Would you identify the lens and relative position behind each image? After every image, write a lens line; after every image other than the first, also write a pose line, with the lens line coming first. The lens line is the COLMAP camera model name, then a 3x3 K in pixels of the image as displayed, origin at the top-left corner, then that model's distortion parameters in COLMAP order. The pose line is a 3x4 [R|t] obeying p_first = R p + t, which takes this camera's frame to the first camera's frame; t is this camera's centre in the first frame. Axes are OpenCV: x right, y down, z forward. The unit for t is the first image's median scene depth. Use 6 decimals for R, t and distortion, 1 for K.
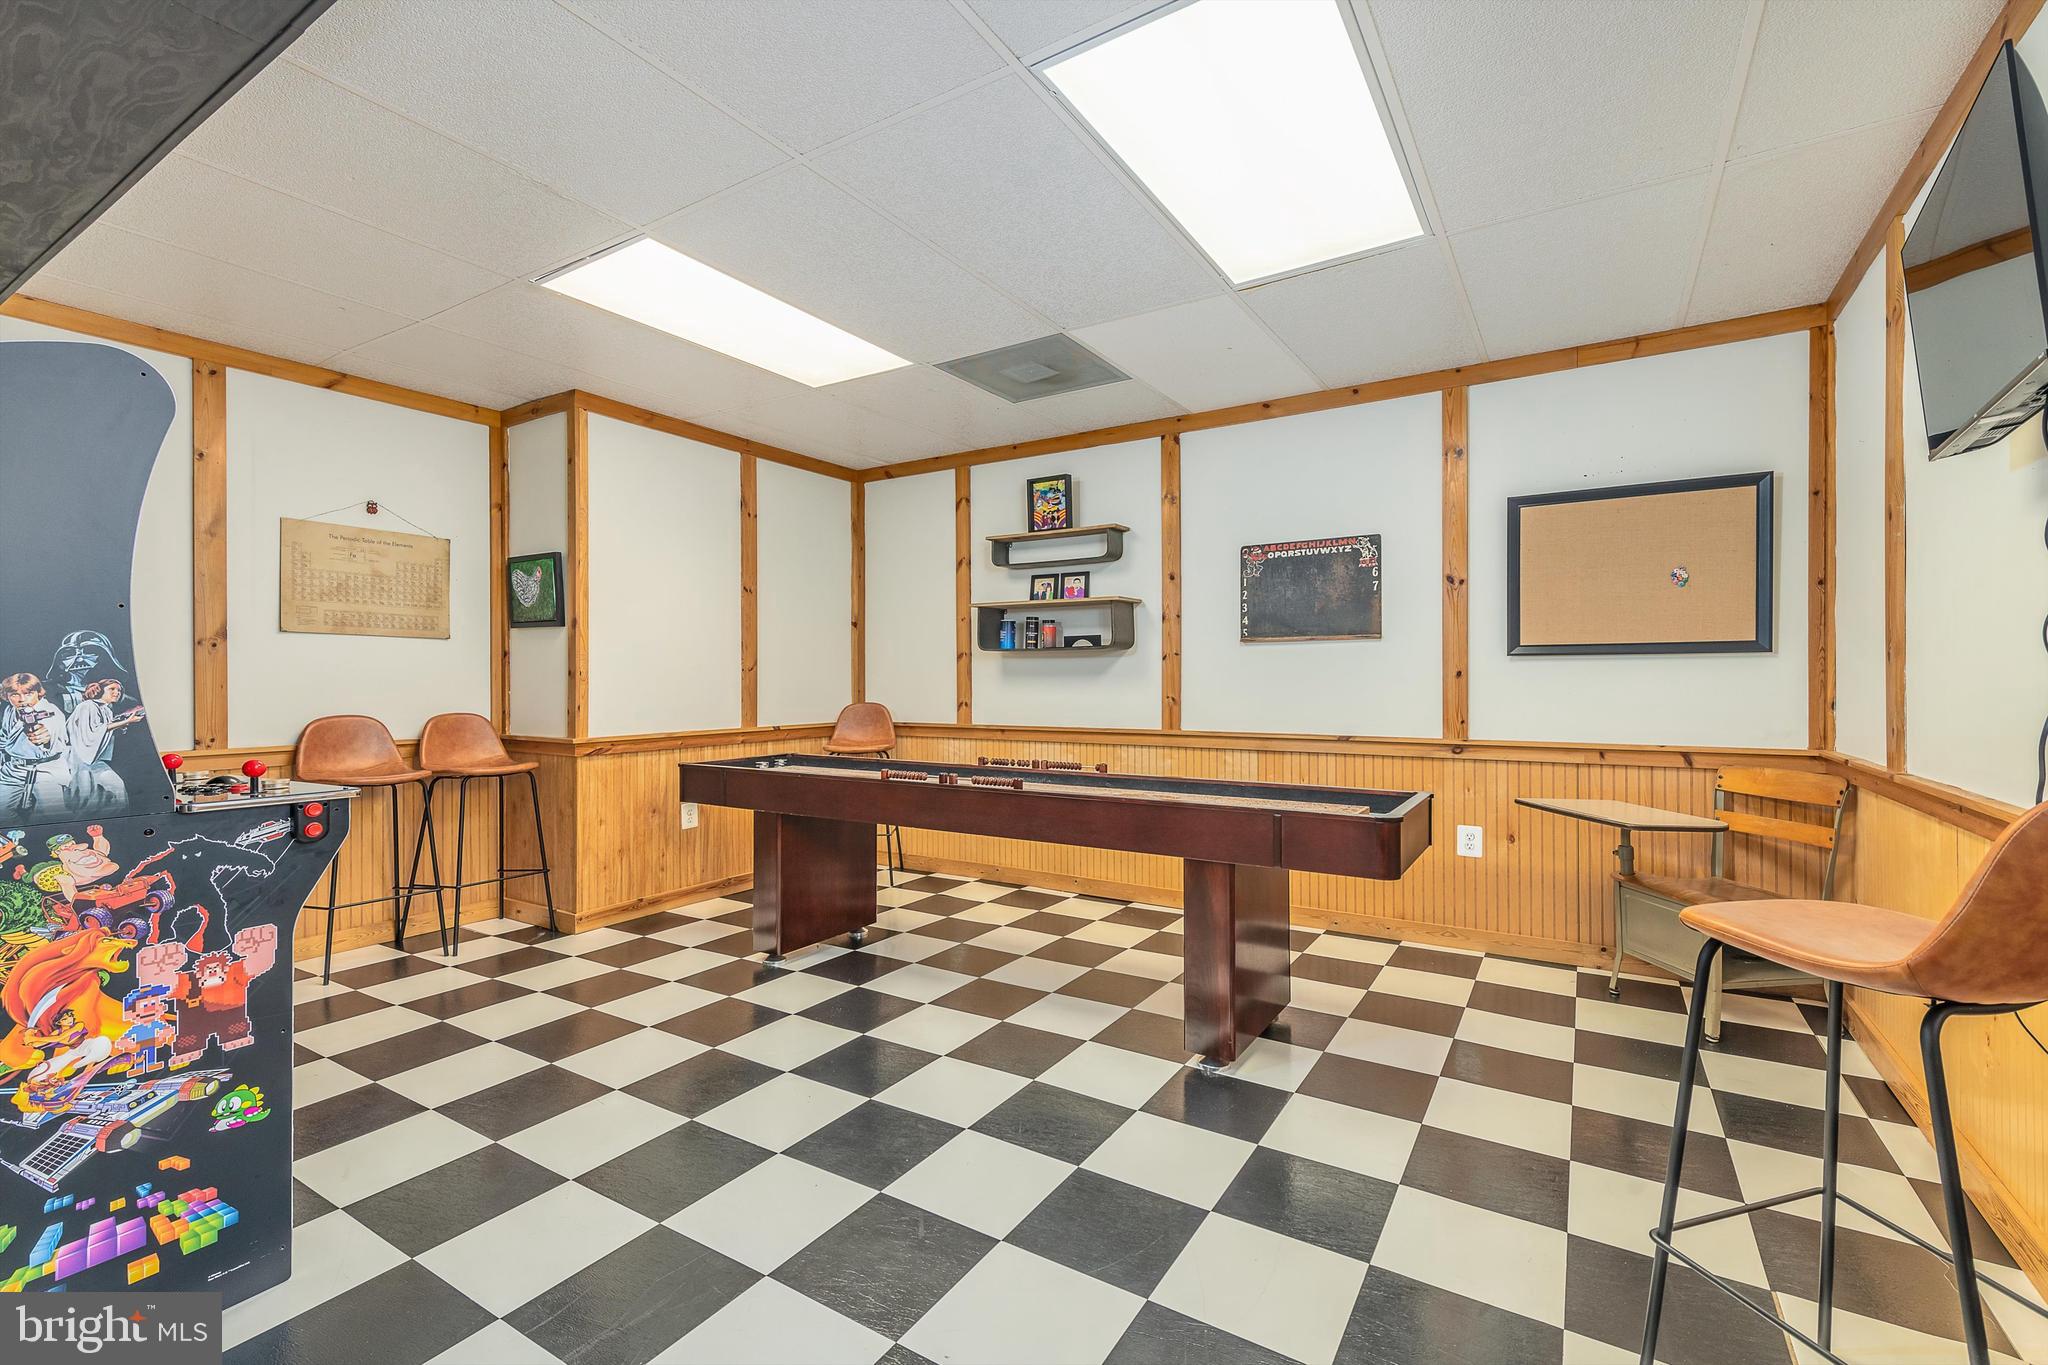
lens RADIAL K [[943.7, 0, 935.1], [0, 943.7, 688.9], [0, 0, 1]] dist [0.014229, 0.000061]
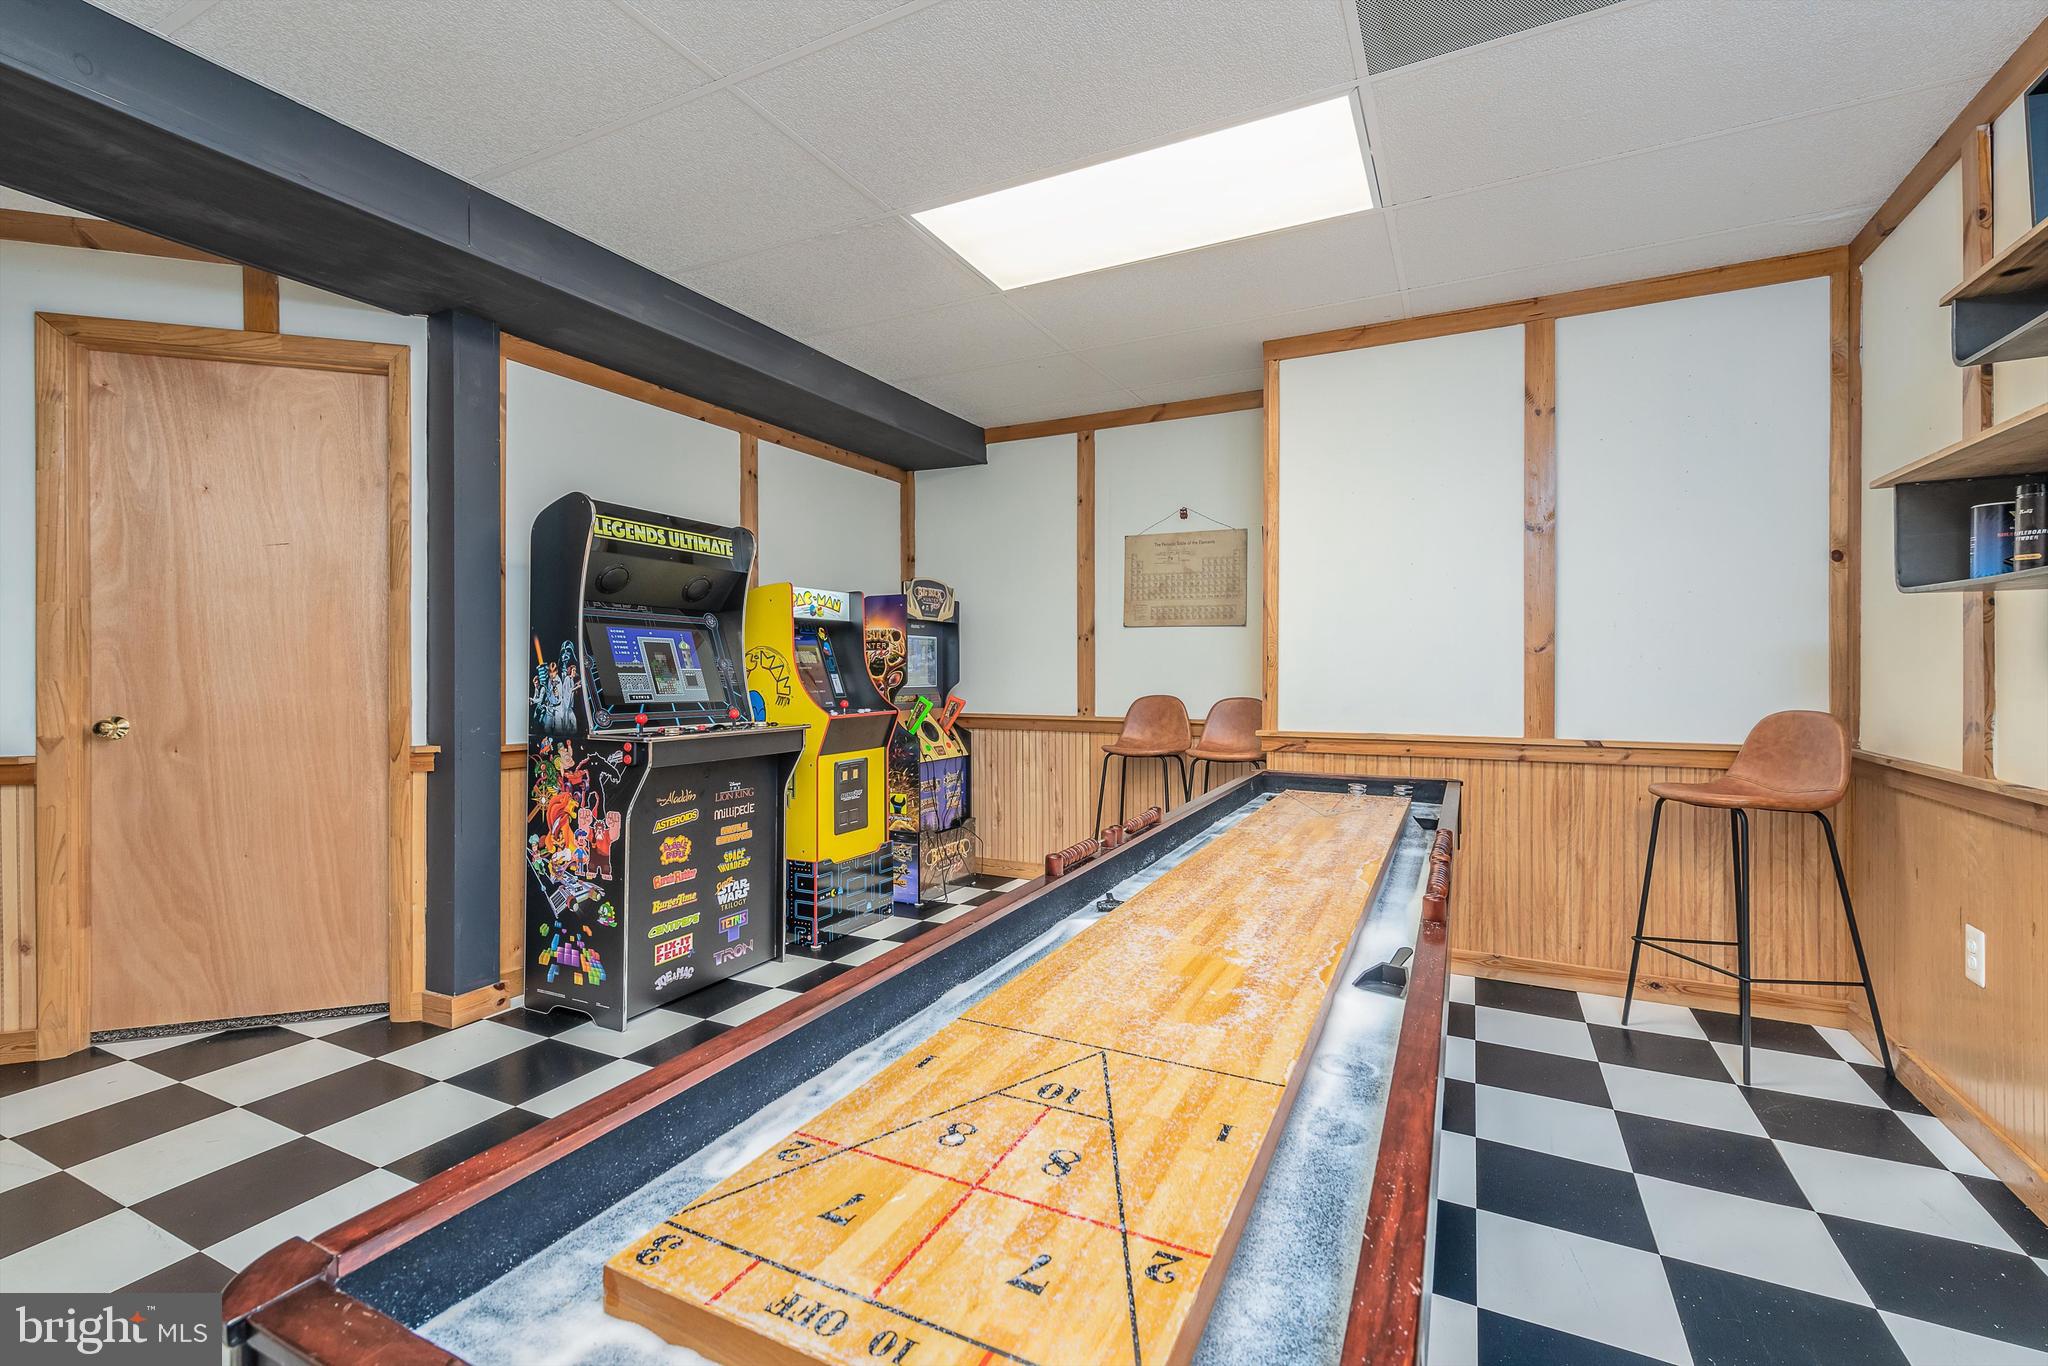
lens RADIAL K [[877.7, 0, 1031.4], [0, 877.7, 667.9], [0, 0, 1]] dist [0.012913, 0.000037]
pose [[0.152068, 0.003048, -0.988365, 0.971220], [-0.008648, 0.999961, 0.001753, -0.015147], [0.988332, 0.008281, 0.152088, 1.537307]]
